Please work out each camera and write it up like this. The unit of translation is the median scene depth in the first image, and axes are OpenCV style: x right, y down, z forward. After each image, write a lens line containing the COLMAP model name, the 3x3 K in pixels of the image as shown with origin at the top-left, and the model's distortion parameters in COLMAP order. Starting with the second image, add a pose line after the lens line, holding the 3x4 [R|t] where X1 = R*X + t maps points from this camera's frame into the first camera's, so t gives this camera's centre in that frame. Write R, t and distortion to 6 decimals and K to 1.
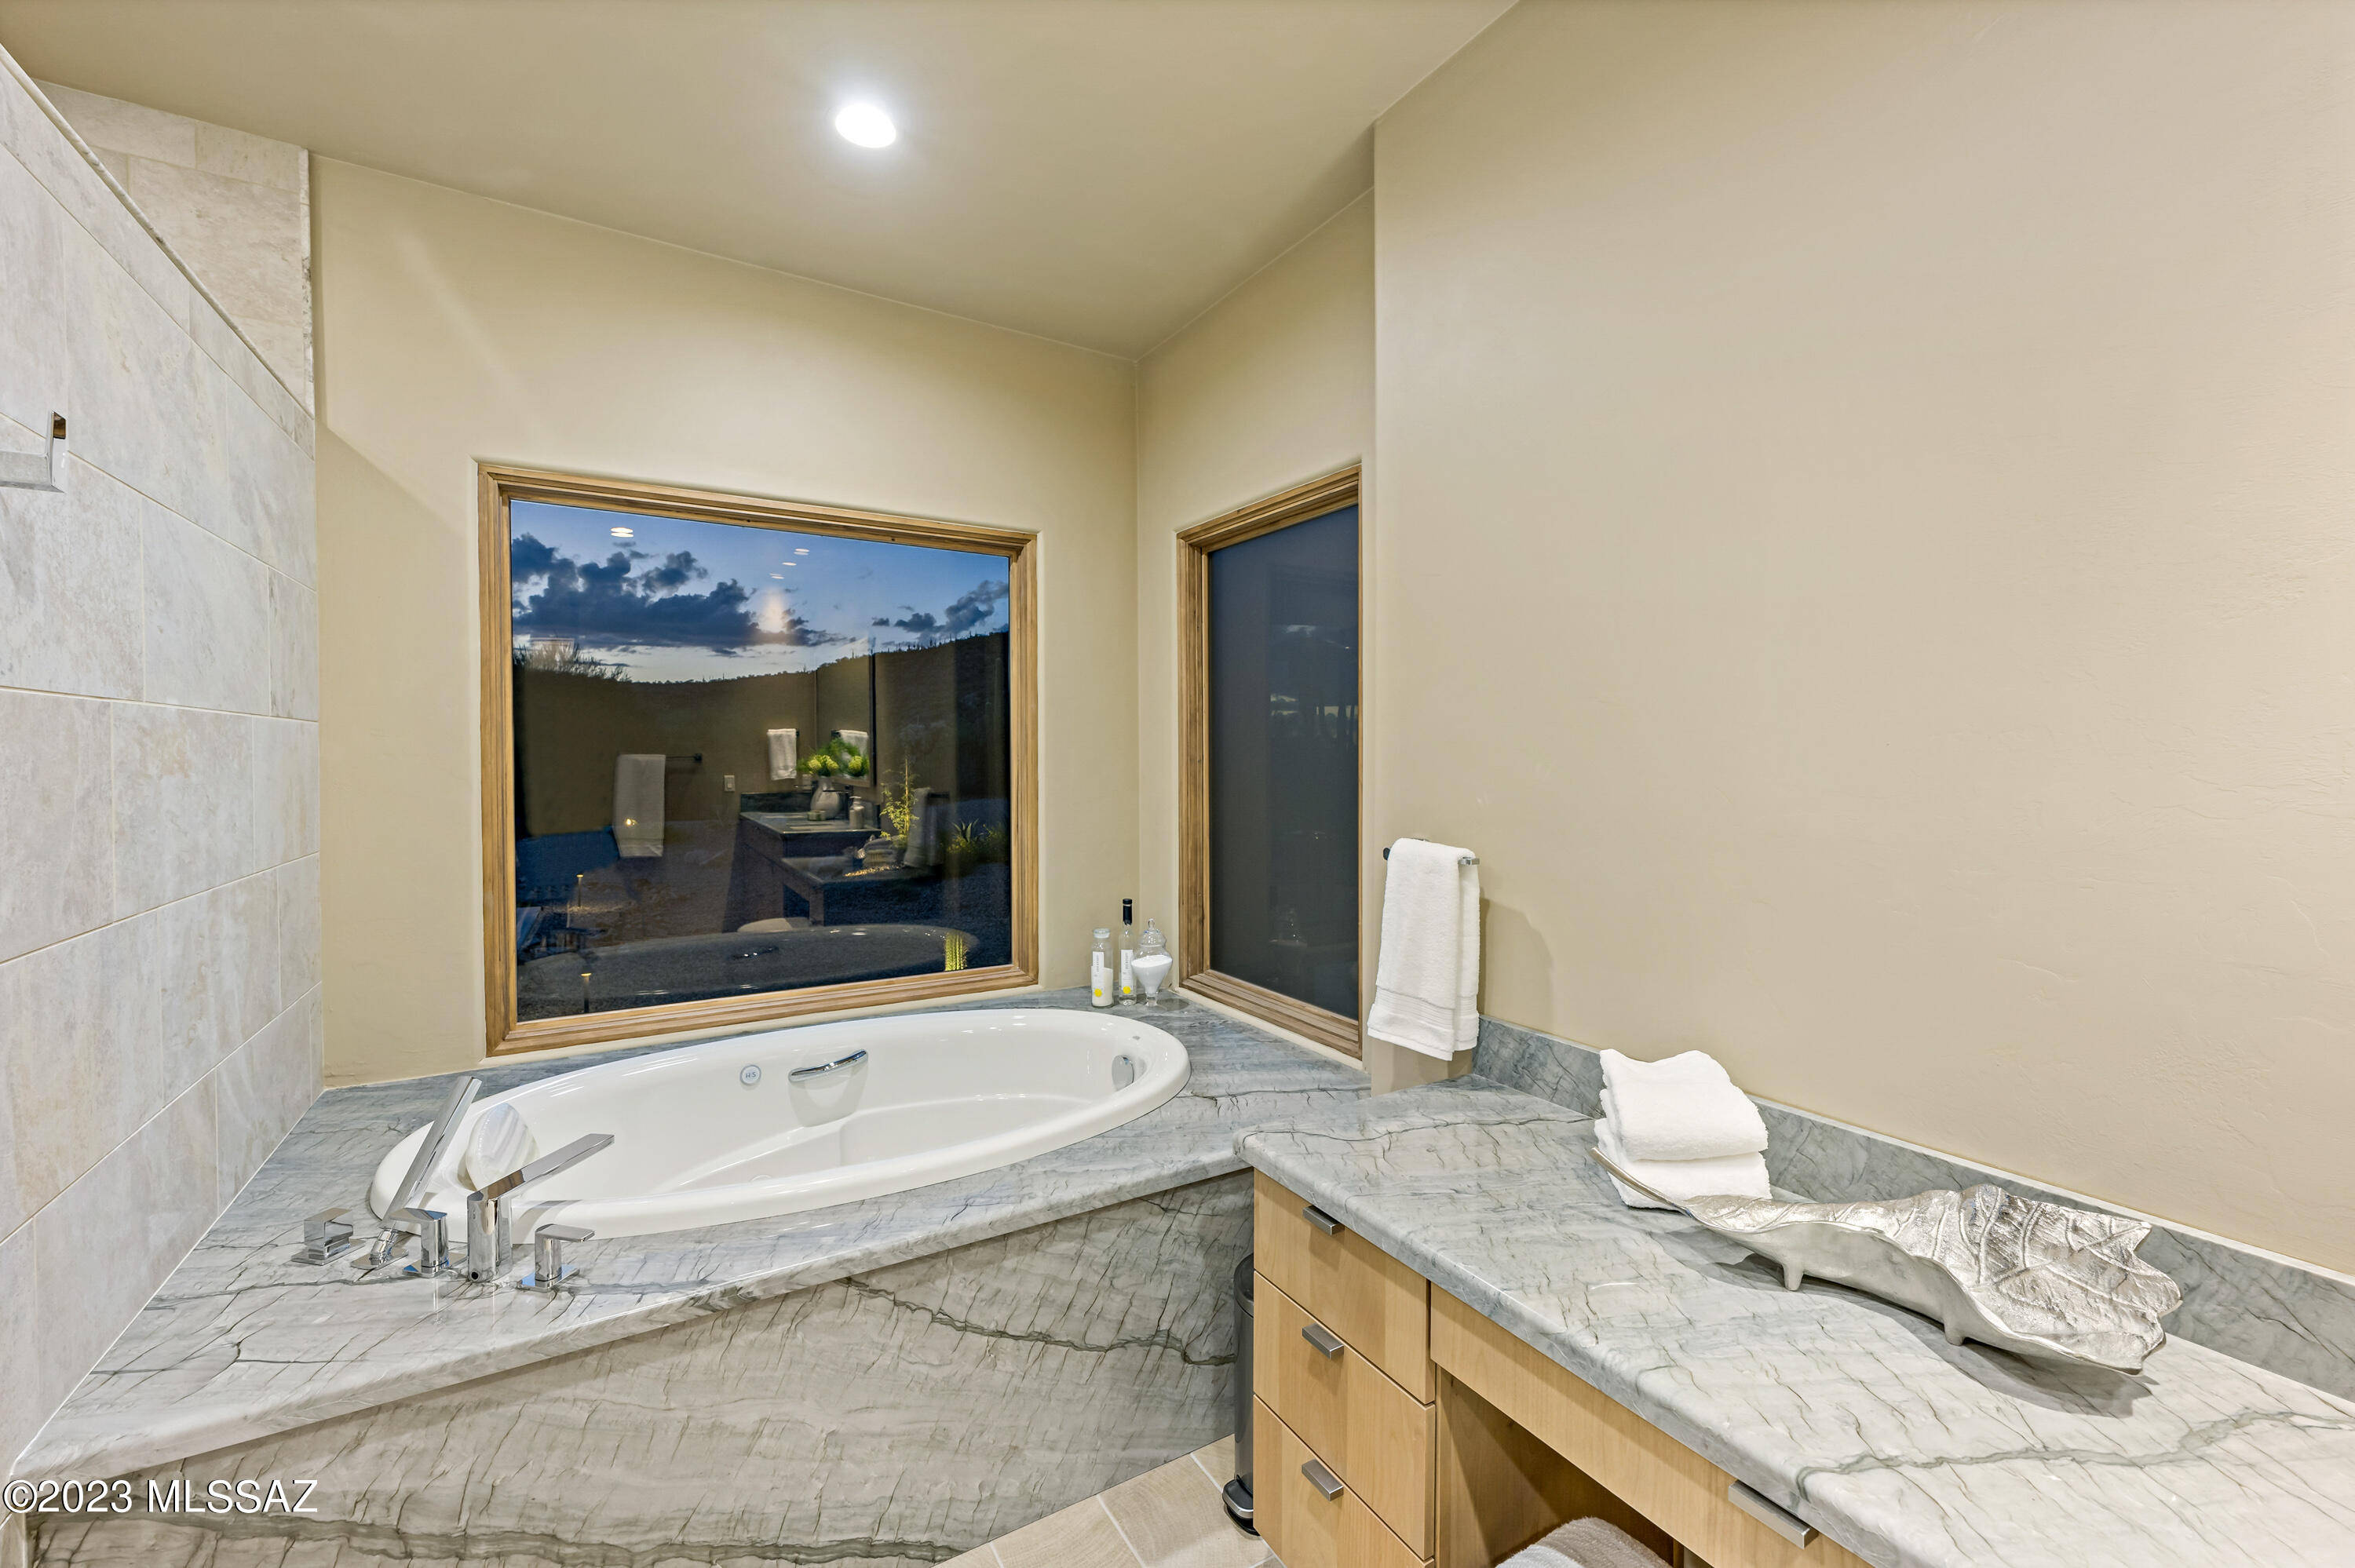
lens RADIAL K [[939.0, 0, 1191.4], [0, 939.0, 825.7], [0, 0, 1]] dist [0.001249, -0.000044]
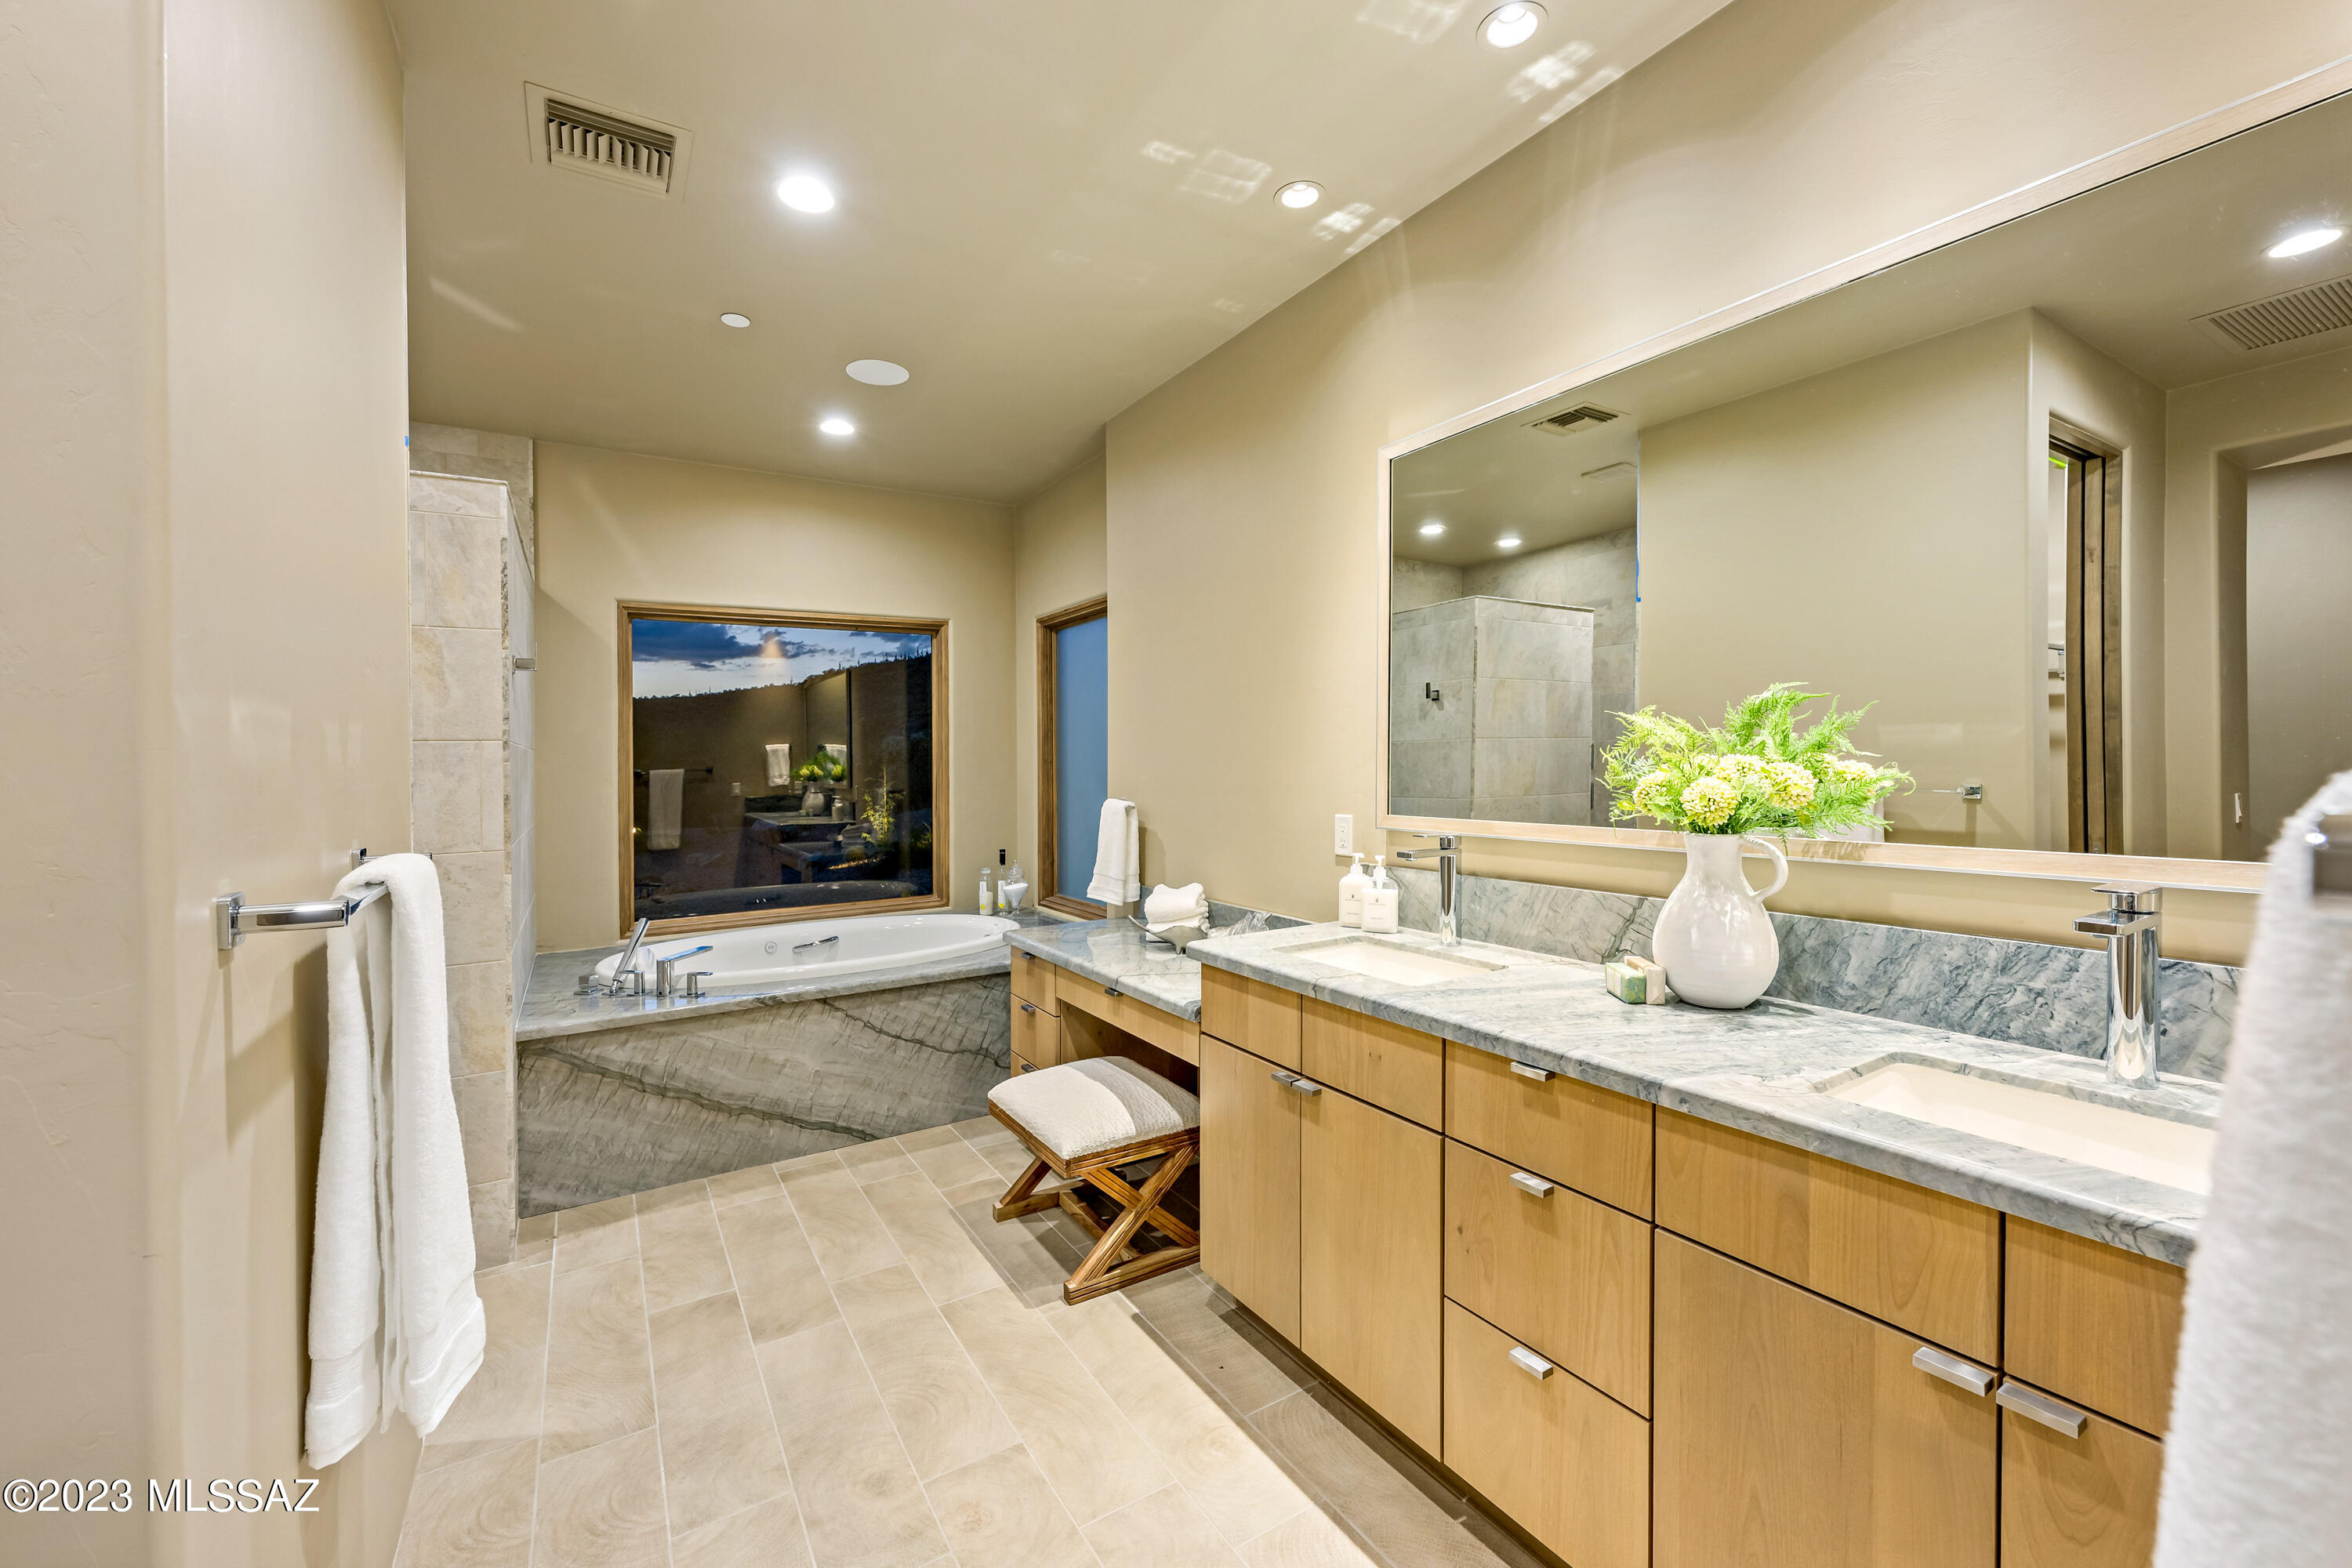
lens RADIAL K [[937.9, 0, 1176.1], [0, 937.9, 769.6], [0, 0, 1]] dist [0.001249, -0.000044]
pose [[0.999767, -0.021581, -0.000622, 0.274832], [0.021498, 0.997752, -0.063465, 0.060183], [0.001991, 0.063437, 0.997984, -0.715626]]
